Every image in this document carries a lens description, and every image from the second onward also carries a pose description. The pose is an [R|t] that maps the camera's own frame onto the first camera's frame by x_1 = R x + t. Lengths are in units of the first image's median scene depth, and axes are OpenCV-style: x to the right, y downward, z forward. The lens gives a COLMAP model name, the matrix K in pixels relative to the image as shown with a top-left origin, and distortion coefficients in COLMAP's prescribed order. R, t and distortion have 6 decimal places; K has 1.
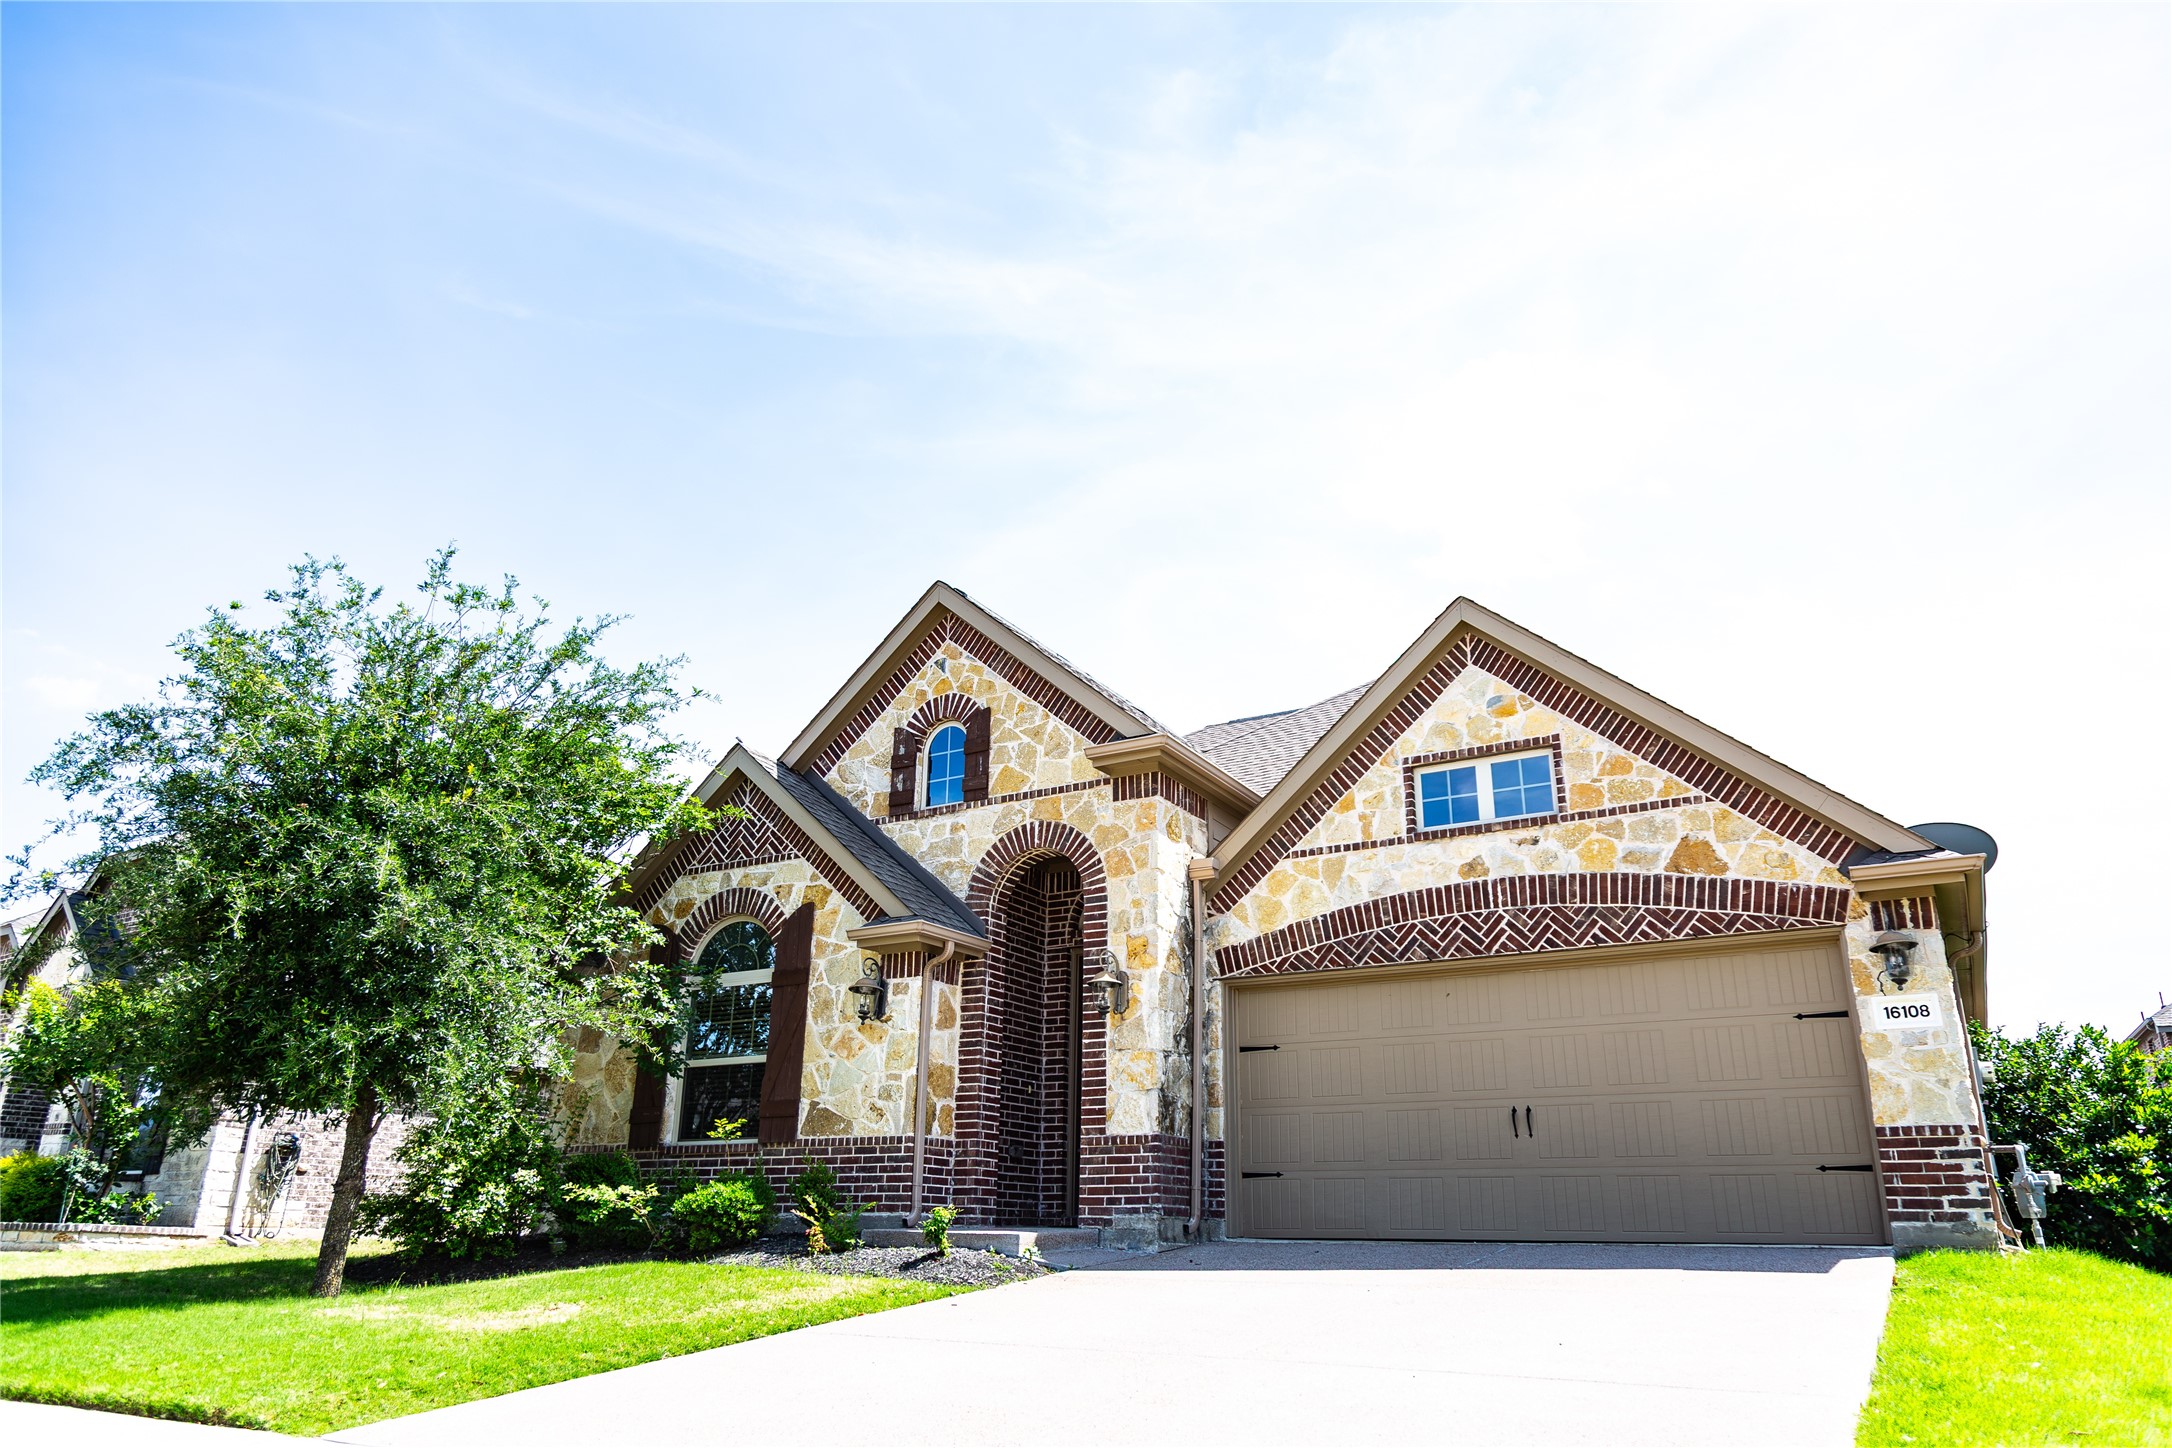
lens RADIAL K [[1443.3, 0, 1085.3], [0, 1443.3, 732.3], [0, 0, 1]] dist [0.009656, 0.007577]
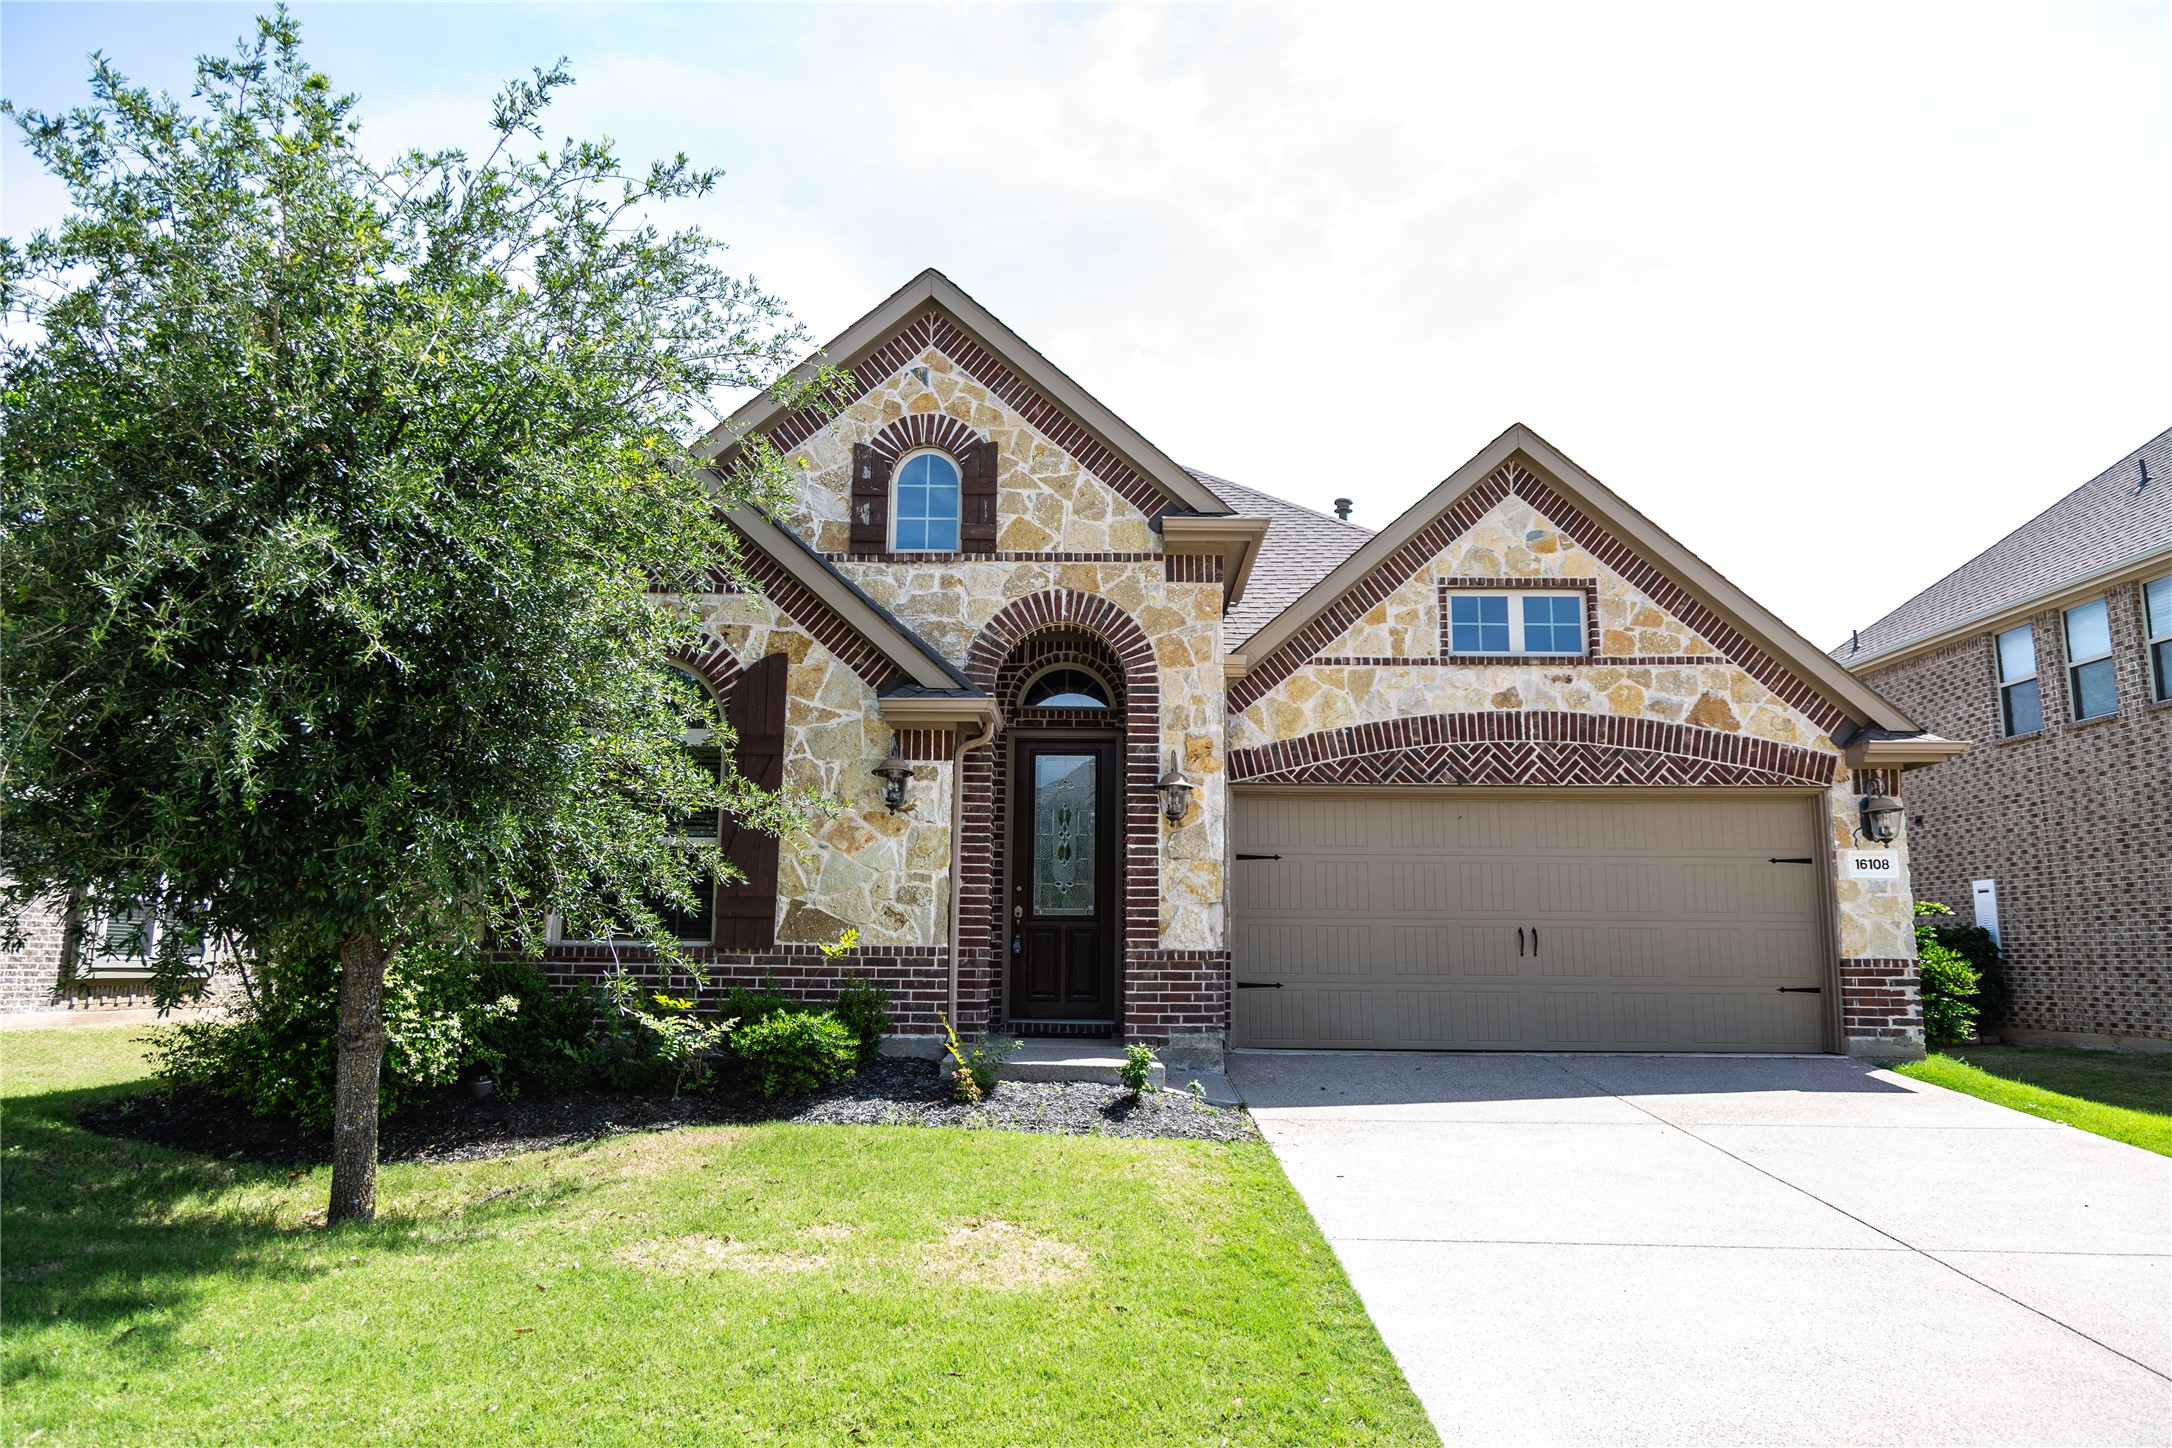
lens RADIAL K [[1443.3, 0, 1085.3], [0, 1443.3, 732.3], [0, 0, 1]] dist [0.009656, 0.007577]
pose [[0.864549, 0.077562, 0.496527, -0.472024], [-0.165628, 0.976793, 0.135807, 0.027487], [-0.474471, -0.199650, 0.857331, 0.256317]]
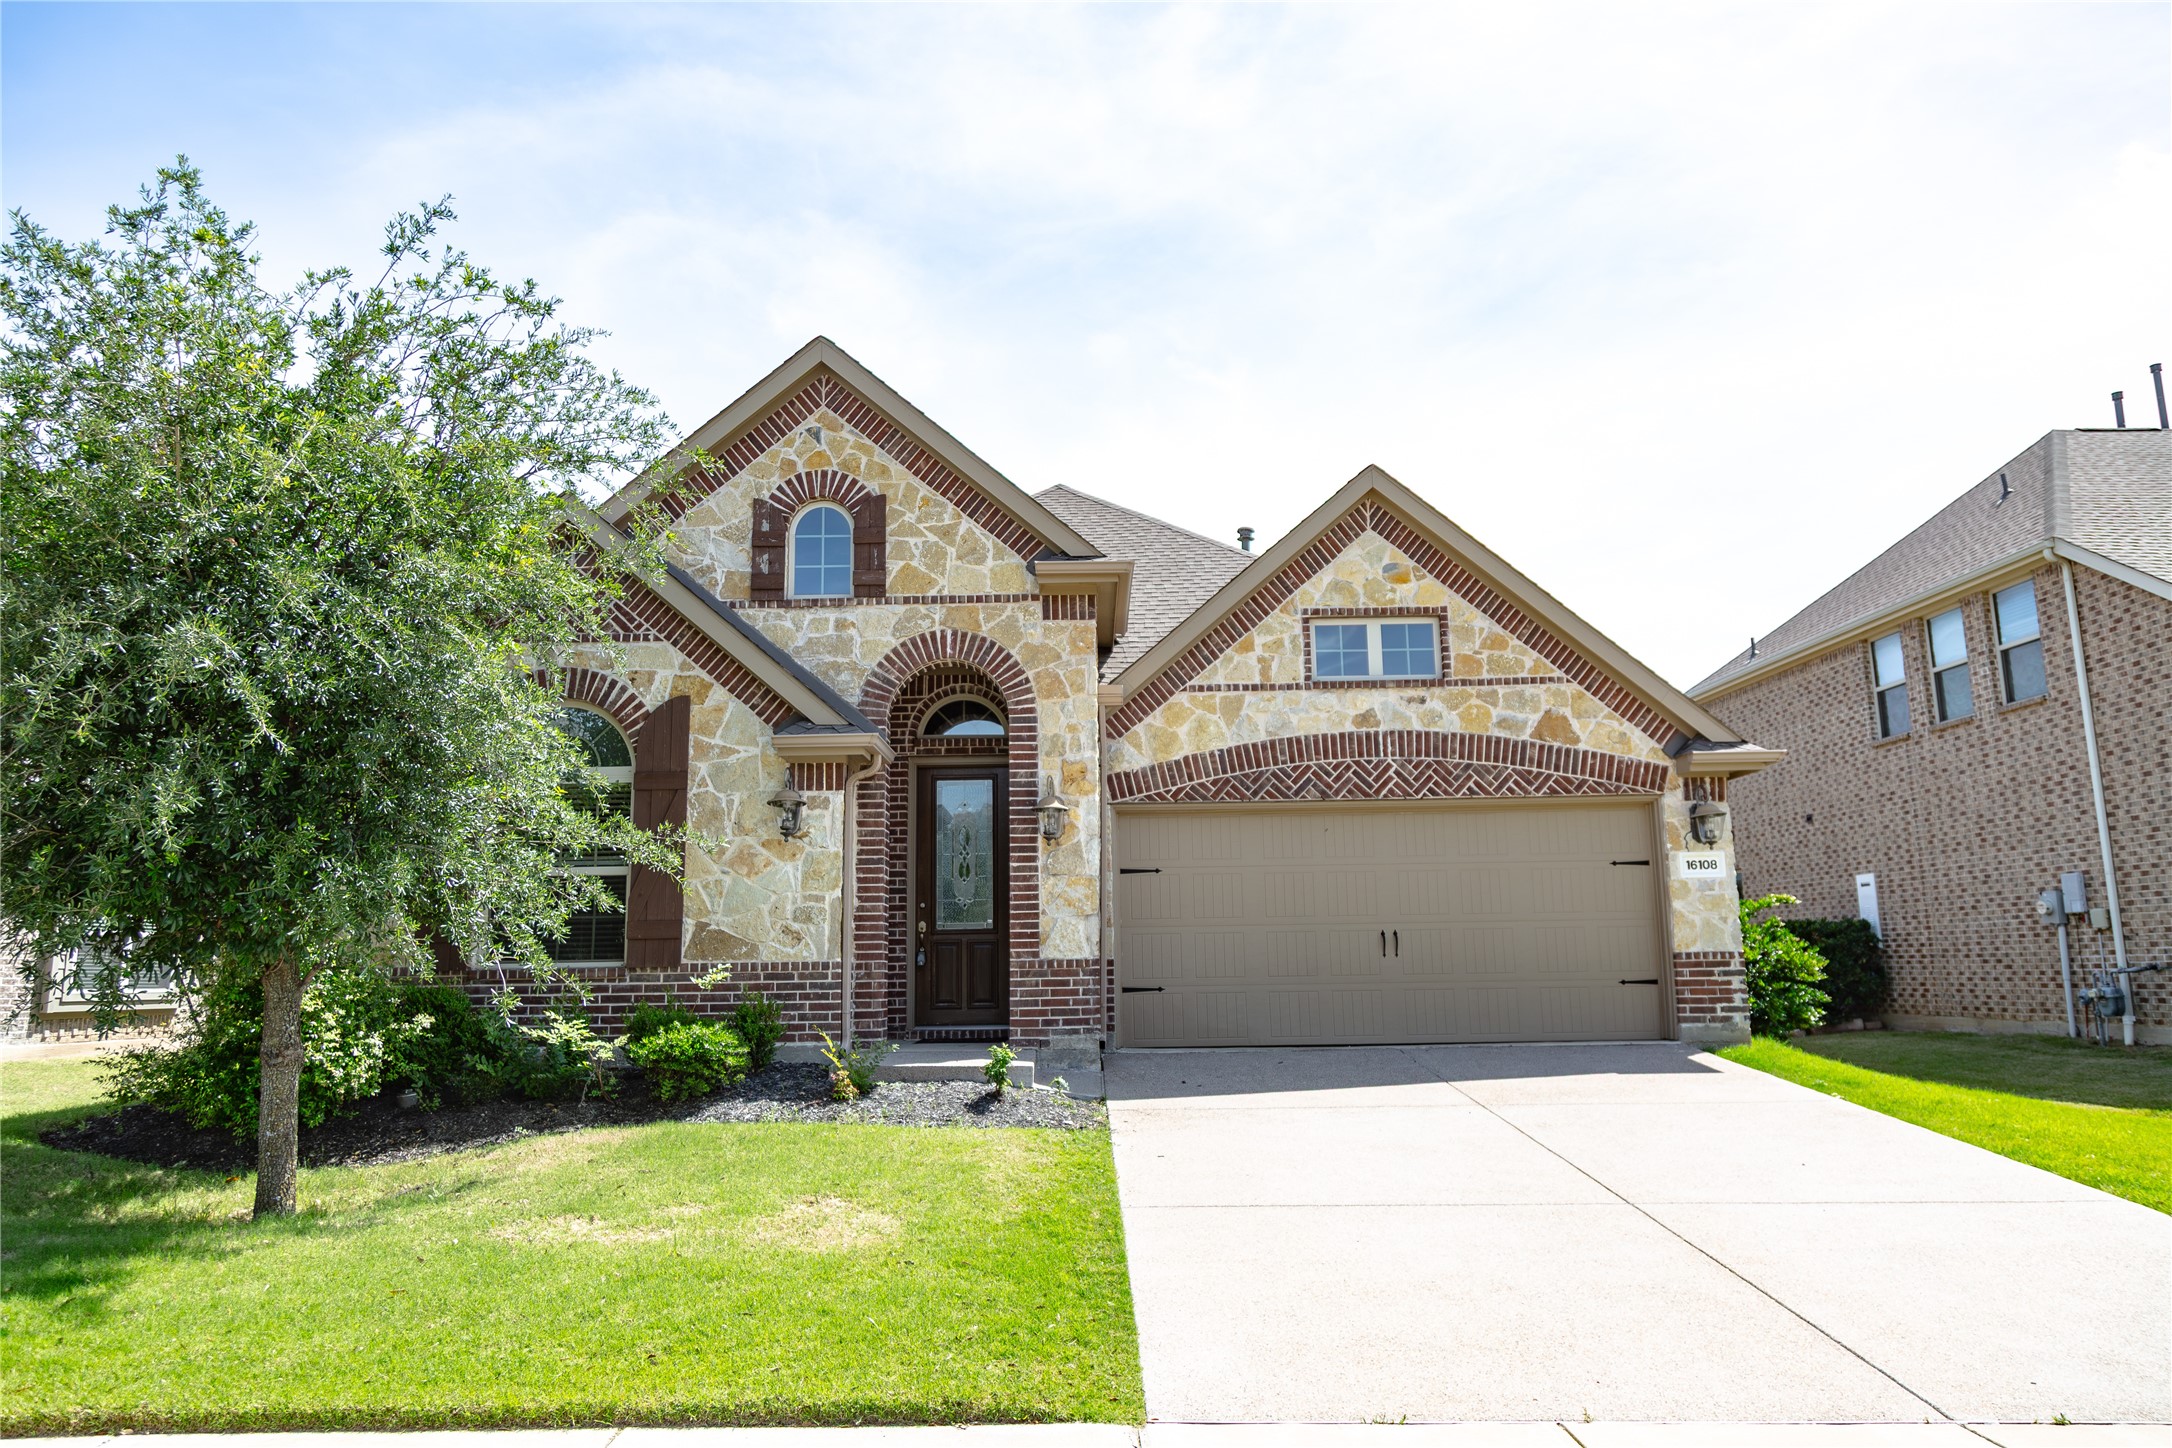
lens RADIAL K [[1447.8, 0, 1085.2], [0, 1447.8, 733.7], [0, 0, 1]] dist [0.011684, 0.006126]
pose [[0.861705, 0.060272, 0.503817, -0.453636], [-0.144824, 0.980832, 0.130362, -0.007627], [-0.486303, -0.185299, 0.853917, 0.154670]]
